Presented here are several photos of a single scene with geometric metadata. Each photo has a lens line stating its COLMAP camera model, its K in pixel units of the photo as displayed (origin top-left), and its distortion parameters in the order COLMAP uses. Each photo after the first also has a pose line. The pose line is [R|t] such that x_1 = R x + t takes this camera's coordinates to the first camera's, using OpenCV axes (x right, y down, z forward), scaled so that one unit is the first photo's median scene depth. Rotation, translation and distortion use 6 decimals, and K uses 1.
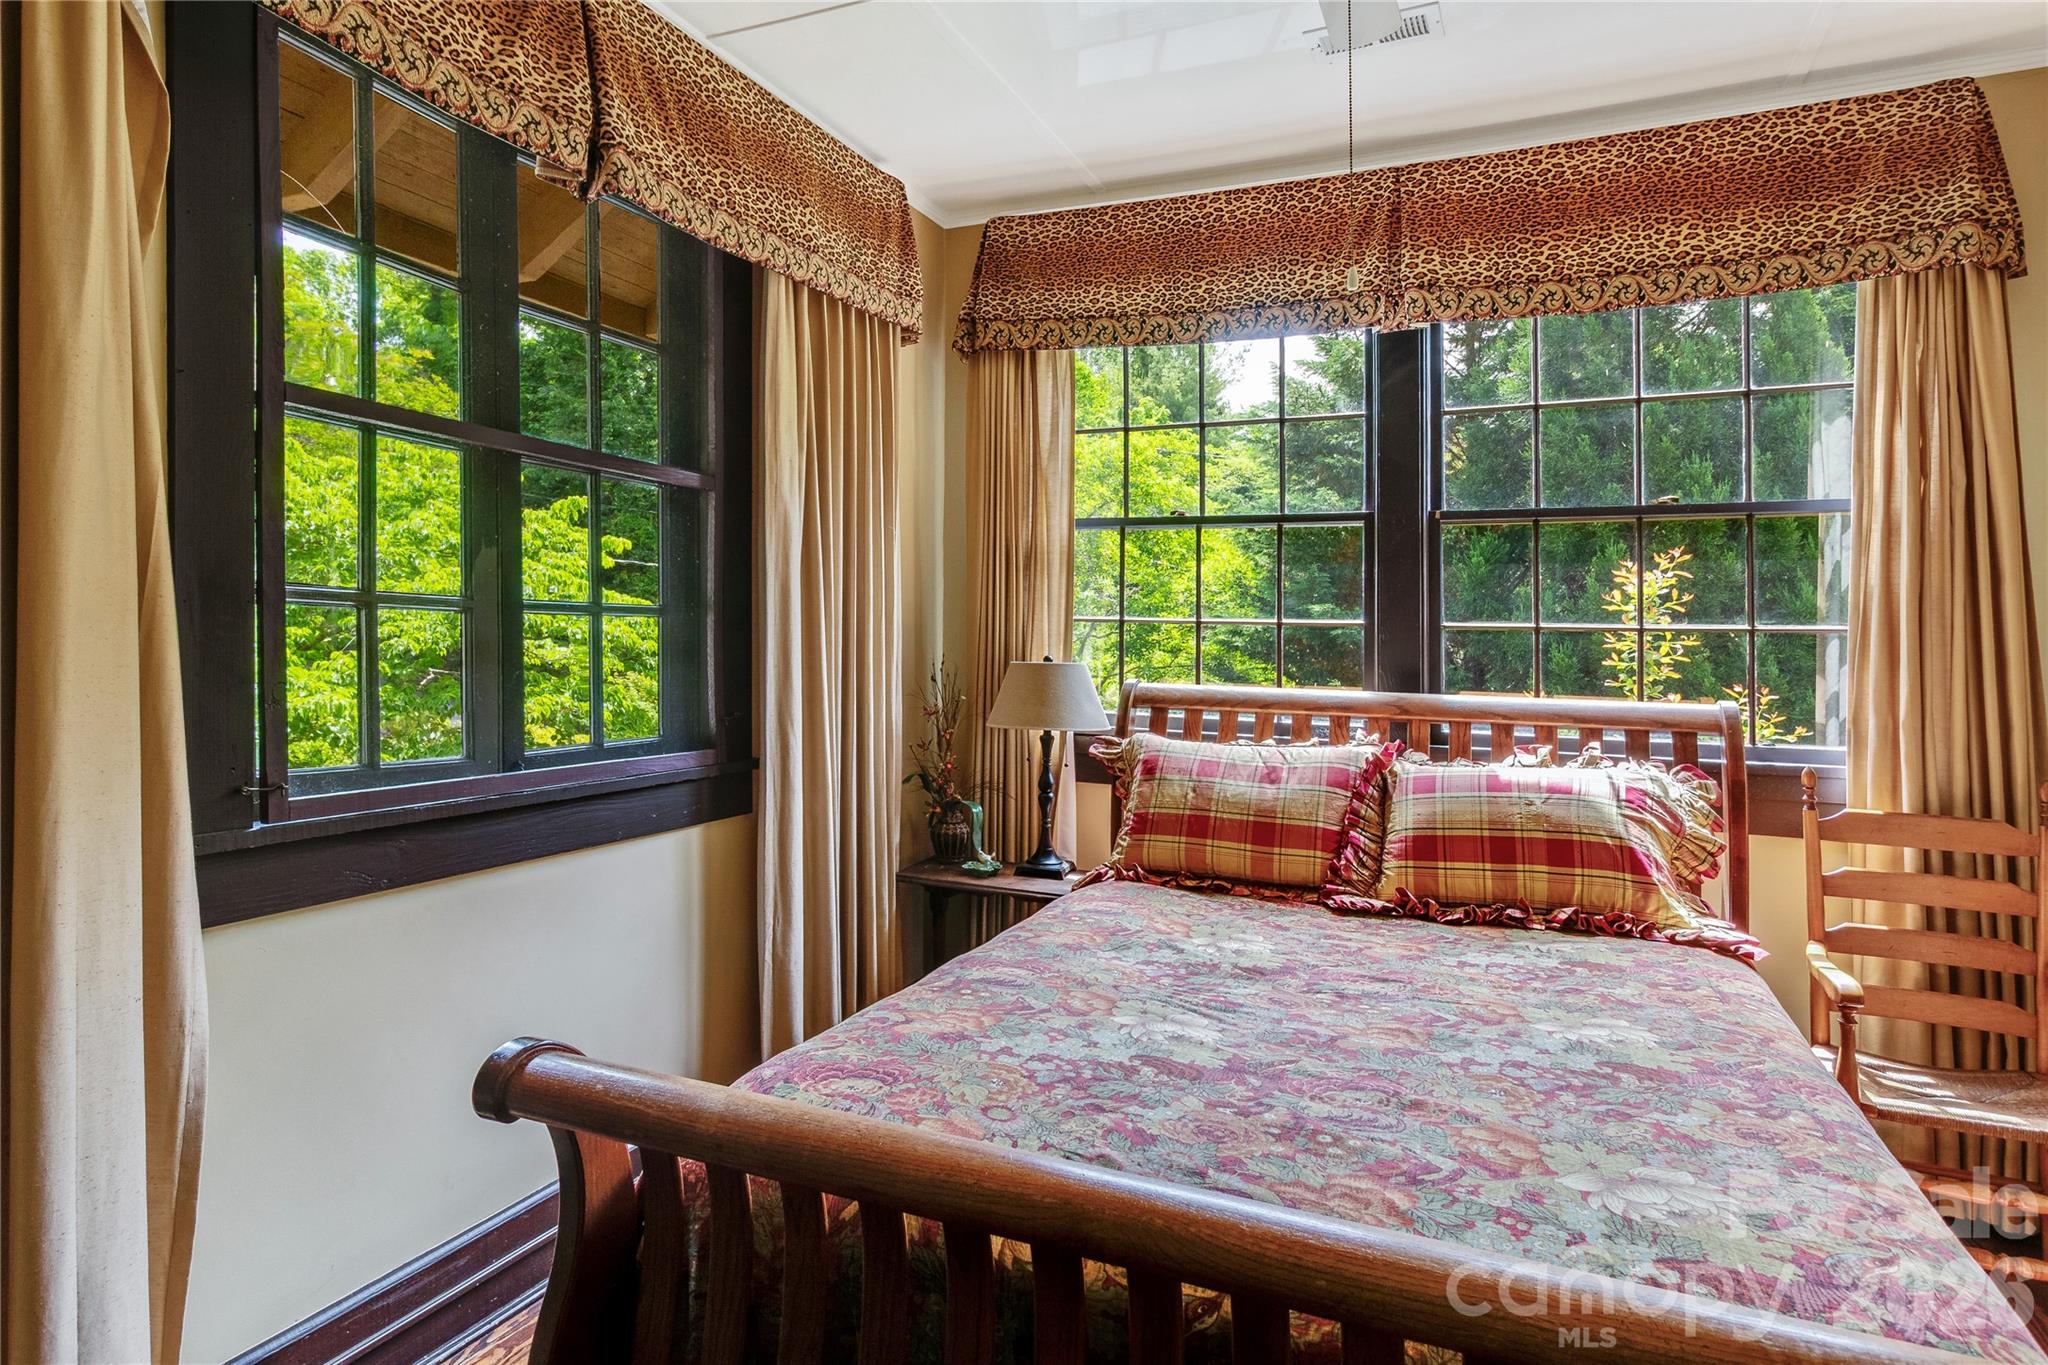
lens RADIAL K [[1125.5, 0, 1014.2], [0, 1125.5, 652.4], [0, 0, 1]] dist [0.013956, 0.000642]
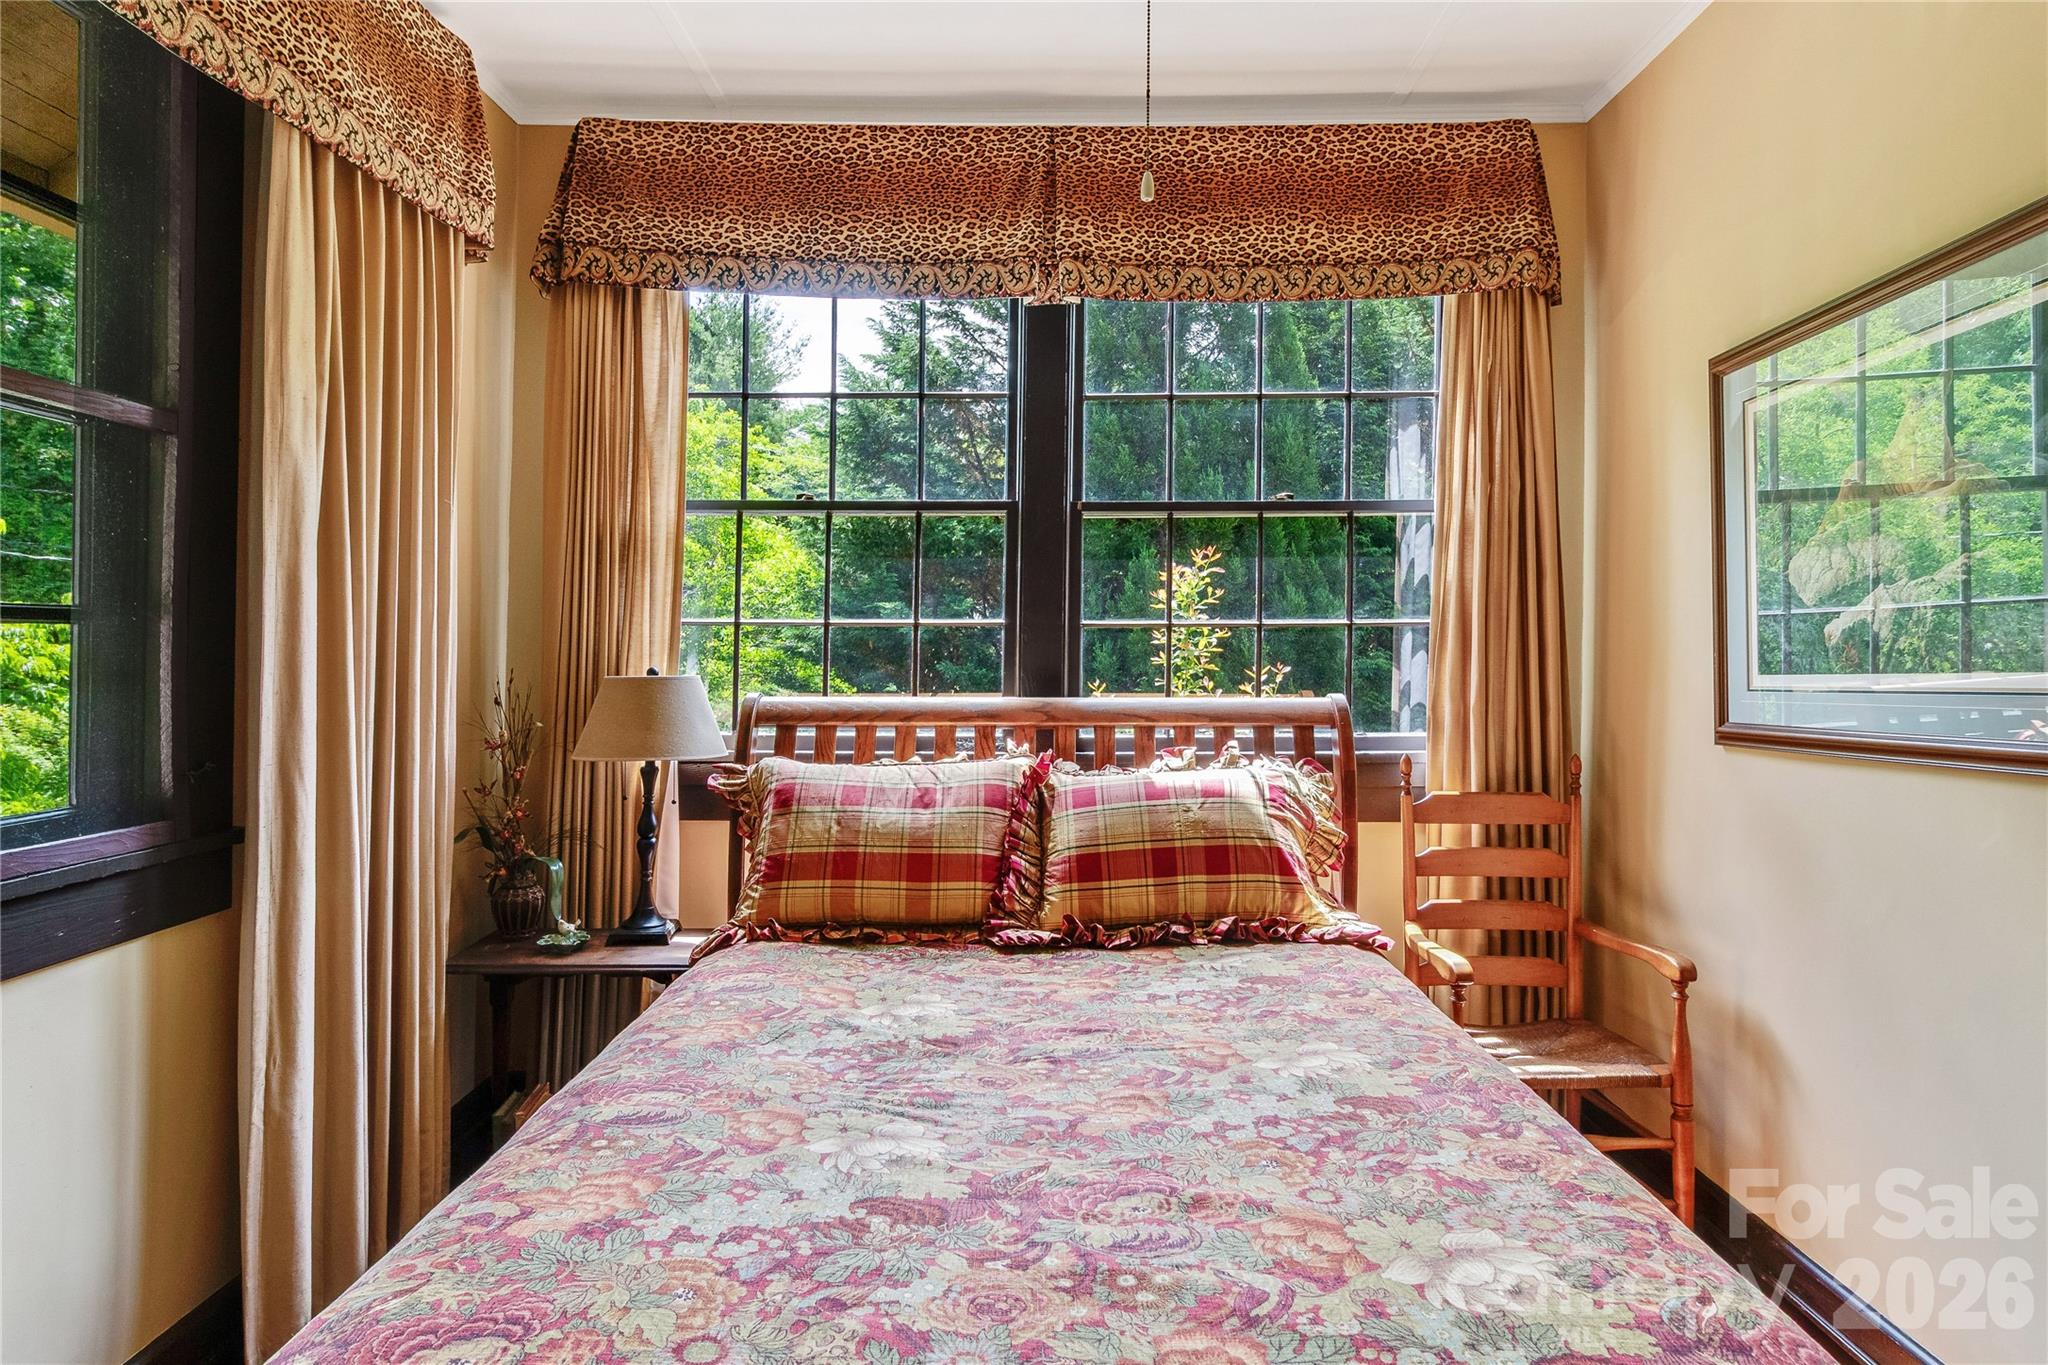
lens RADIAL K [[1203.8, 0, 1019.6], [0, 1203.8, 597.1], [0, 0, 1]] dist [0.009565, -0.000068]
pose [[0.930917, -0.005587, 0.365187, -0.045185], [0.024307, 0.998614, -0.046685, -0.000683], [-0.364420, 0.052337, 0.929763, 0.111175]]
